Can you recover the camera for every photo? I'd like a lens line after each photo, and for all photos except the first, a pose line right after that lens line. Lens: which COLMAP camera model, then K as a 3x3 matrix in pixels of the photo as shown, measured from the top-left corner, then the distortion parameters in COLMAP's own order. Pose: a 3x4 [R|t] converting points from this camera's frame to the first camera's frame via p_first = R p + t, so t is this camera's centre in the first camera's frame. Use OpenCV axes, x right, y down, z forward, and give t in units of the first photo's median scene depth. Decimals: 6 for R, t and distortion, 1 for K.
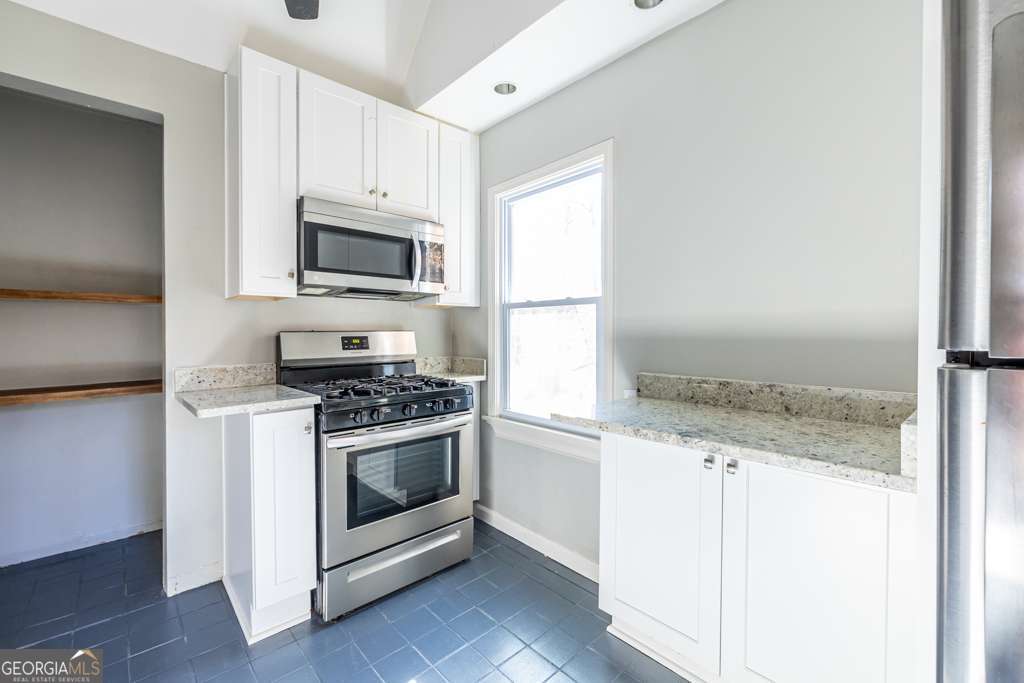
lens RADIAL K [[440.0, 0, 510.8], [0, 440.0, 333.4], [0, 0, 1]] dist [0.002016, -0.000023]
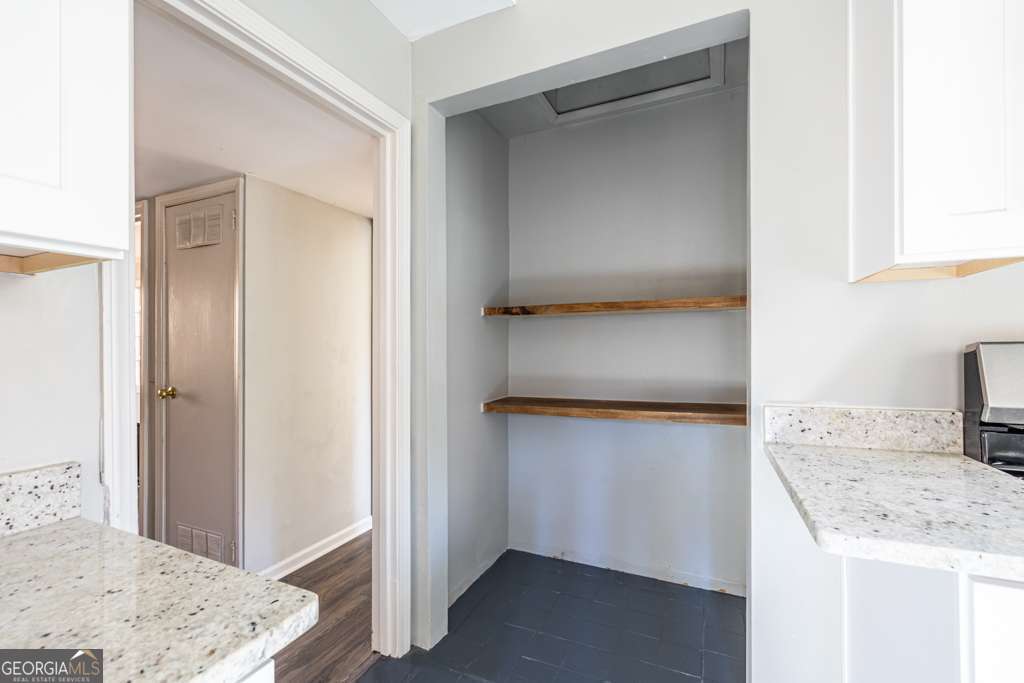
lens RADIAL K [[429.2, 0, 516.1], [0, 429.2, 348.7], [0, 0, 1]] dist [-0.000437, 0.000071]
pose [[0.397058, 0.005814, -0.917775, -0.312579], [0.000721, 0.999978, 0.006646, -0.001574], [0.917793, -0.003301, 0.397045, 0.395658]]
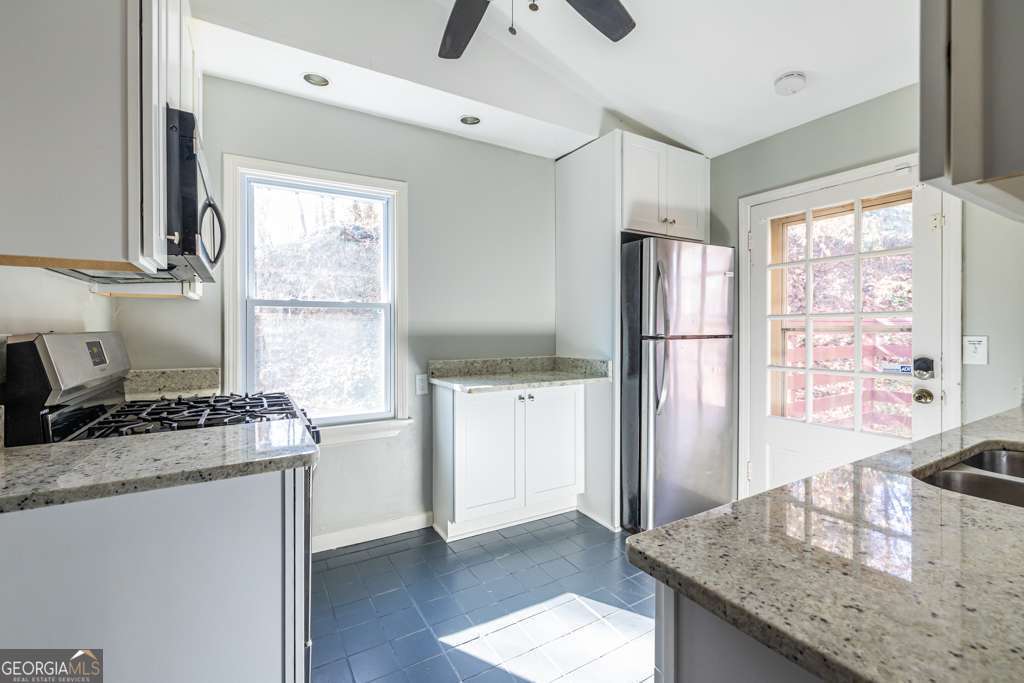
lens RADIAL K [[440.0, 0, 510.8], [0, 440.0, 333.4], [0, 0, 1]] dist [0.002016, -0.000023]
pose [[0.203050, -0.003737, 0.979161, -0.902411], [0.006410, 0.999976, 0.002487, -0.000999], [-0.979147, 0.005772, 0.203069, 0.404176]]
